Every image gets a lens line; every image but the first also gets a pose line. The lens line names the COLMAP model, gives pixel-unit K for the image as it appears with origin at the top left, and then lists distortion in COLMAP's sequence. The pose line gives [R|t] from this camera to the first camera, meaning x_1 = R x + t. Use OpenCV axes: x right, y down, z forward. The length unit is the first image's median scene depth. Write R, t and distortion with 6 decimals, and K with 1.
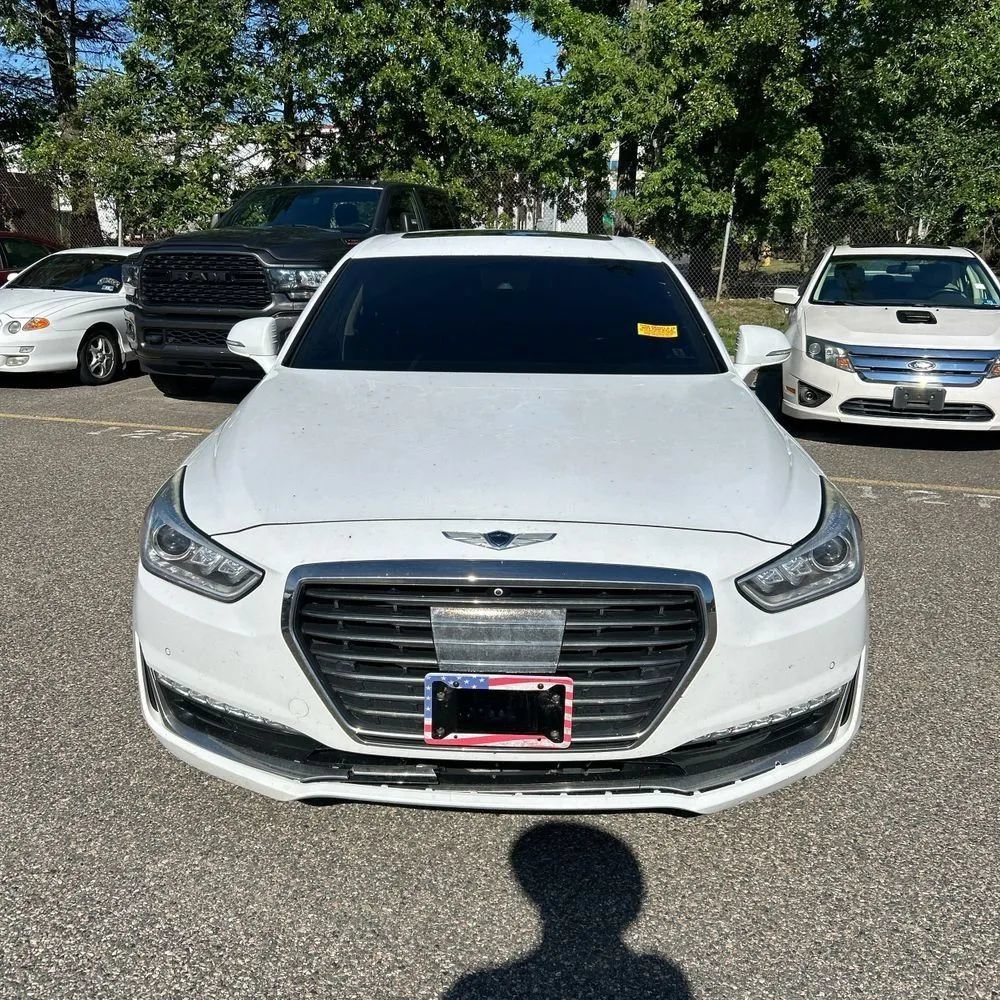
lens RADIAL K [[1023.0, 0, 489.8], [0, 1023.0, 488.1], [0, 0, 1]] dist [0.050234, -0.039931]
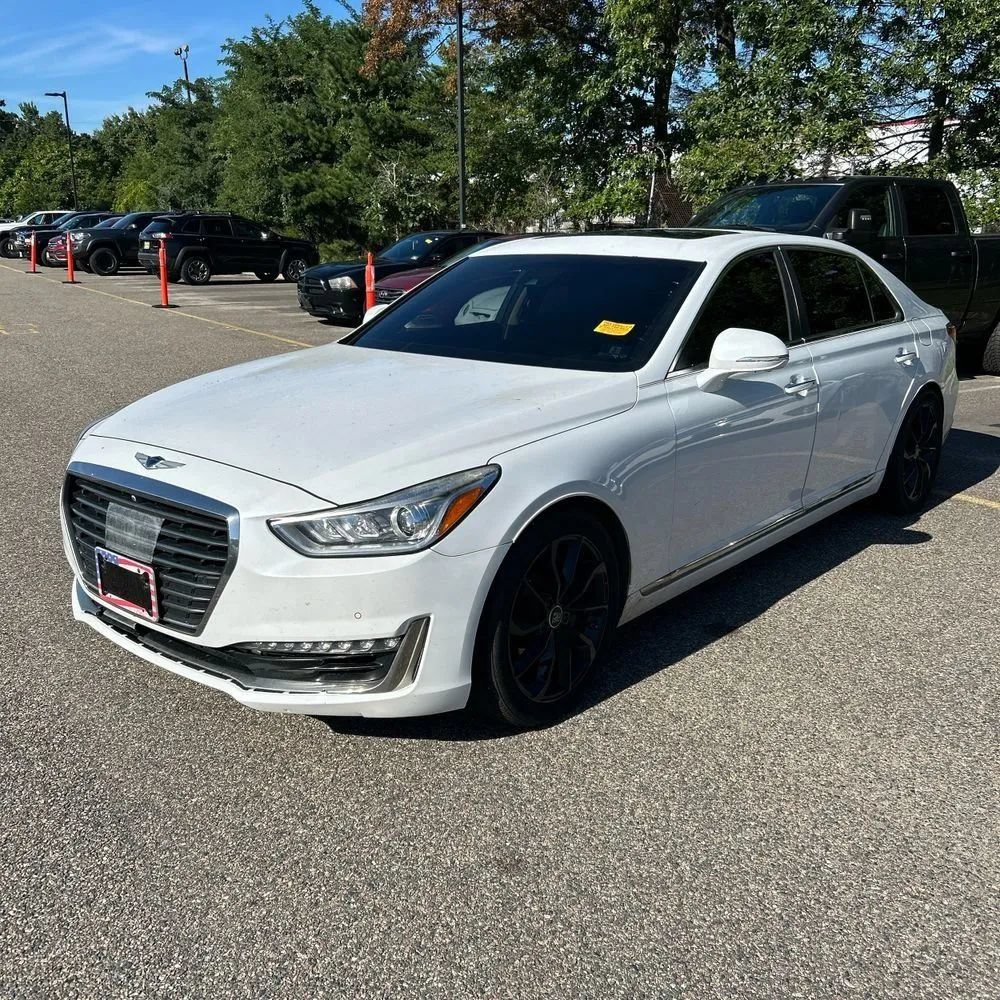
lens RADIAL K [[1023.6, 0, 495.6], [0, 1023.6, 501.4], [0, 0, 1]] dist [0.039738, -0.025018]
pose [[0.769703, 0.155991, -0.619052, 1.217085], [-0.147684, 0.986893, 0.065056, -0.053789], [0.621086, 0.041350, 0.782651, 0.223022]]
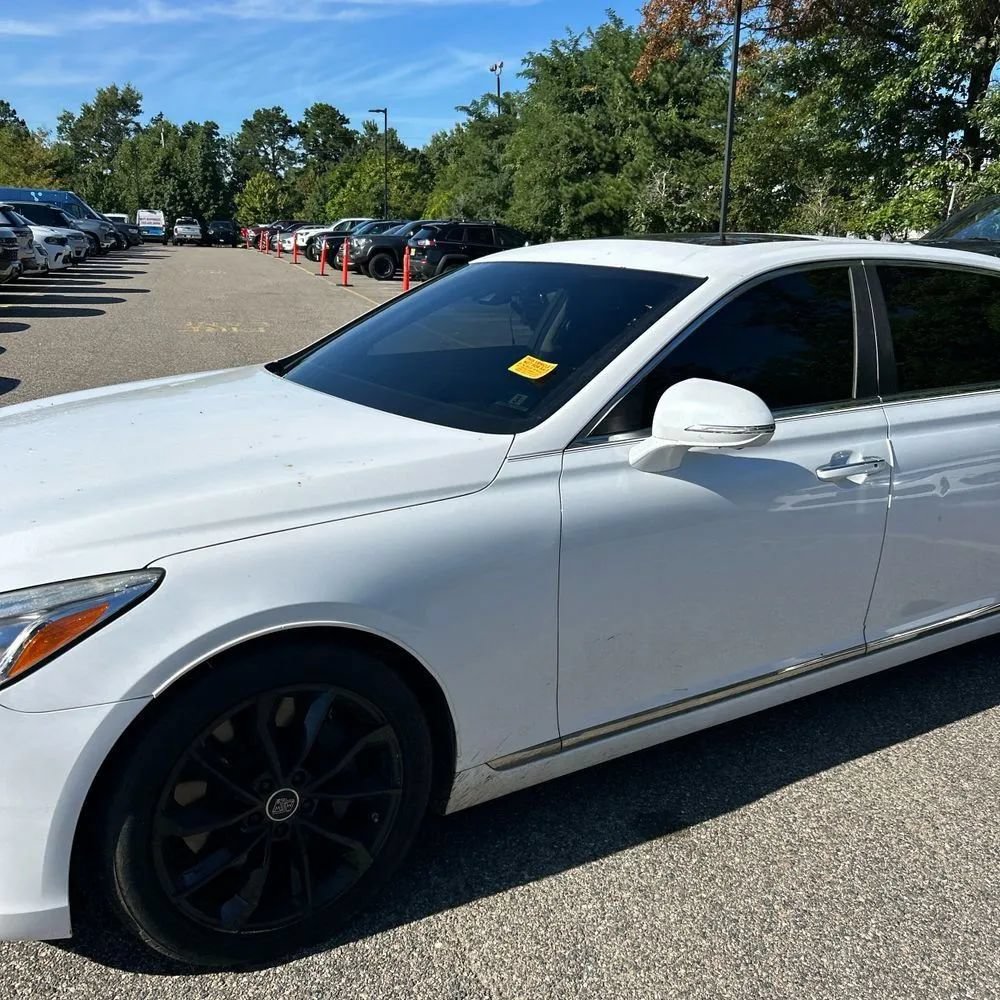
lens RADIAL K [[1023.0, 0, 489.8], [0, 1023.0, 488.1], [0, 0, 1]] dist [0.050234, -0.039931]
pose [[0.547575, 0.202894, -0.811785, 1.229796], [-0.220031, 0.970929, 0.094252, -0.220037], [0.807309, 0.127008, 0.576300, 0.957658]]
